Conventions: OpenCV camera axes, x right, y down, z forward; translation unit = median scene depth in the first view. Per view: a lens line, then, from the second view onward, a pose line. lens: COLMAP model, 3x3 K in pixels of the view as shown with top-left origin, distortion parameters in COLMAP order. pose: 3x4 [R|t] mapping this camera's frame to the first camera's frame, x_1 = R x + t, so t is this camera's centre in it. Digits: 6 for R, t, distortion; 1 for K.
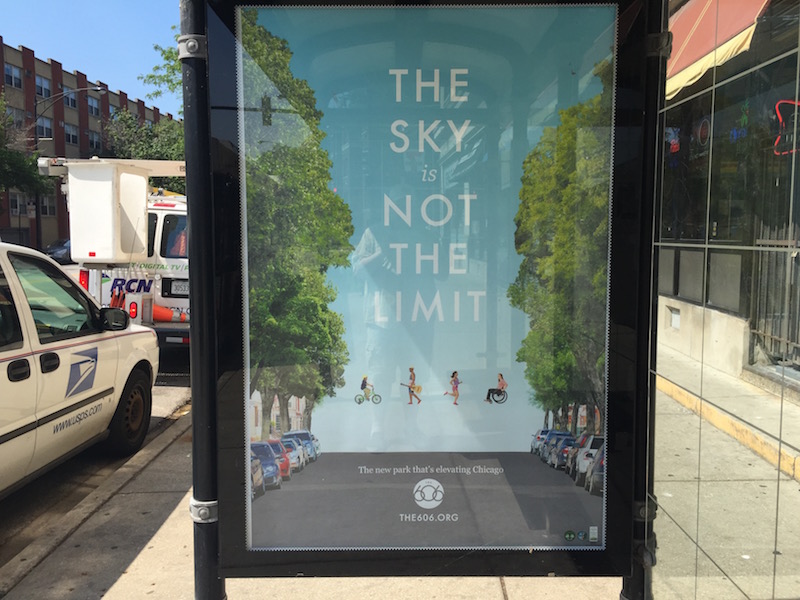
lens RADIAL K [[684.6, 0, 391.7], [0, 684.6, 297.1], [0, 0, 1]] dist [0.042505, 0.001813]
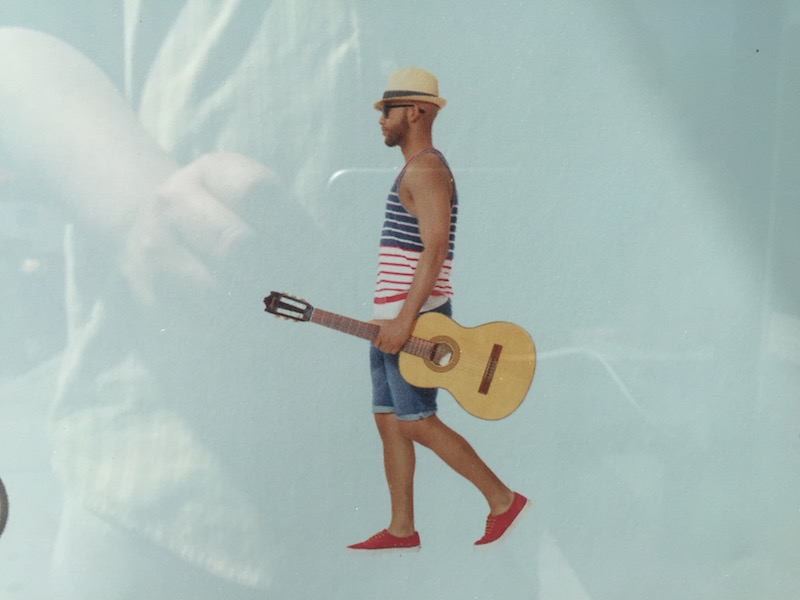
lens RADIAL K [[684.6, 0, 401.1], [0, 684.6, 298.4], [0, 0, 1]] dist [0.042505, 0.001813]
pose [[0.998000, 0.001709, 0.063185, 0.022850], [-0.005975, 0.997708, 0.067396, 0.119748], [-0.062925, -0.067639, 0.995724, 0.910918]]
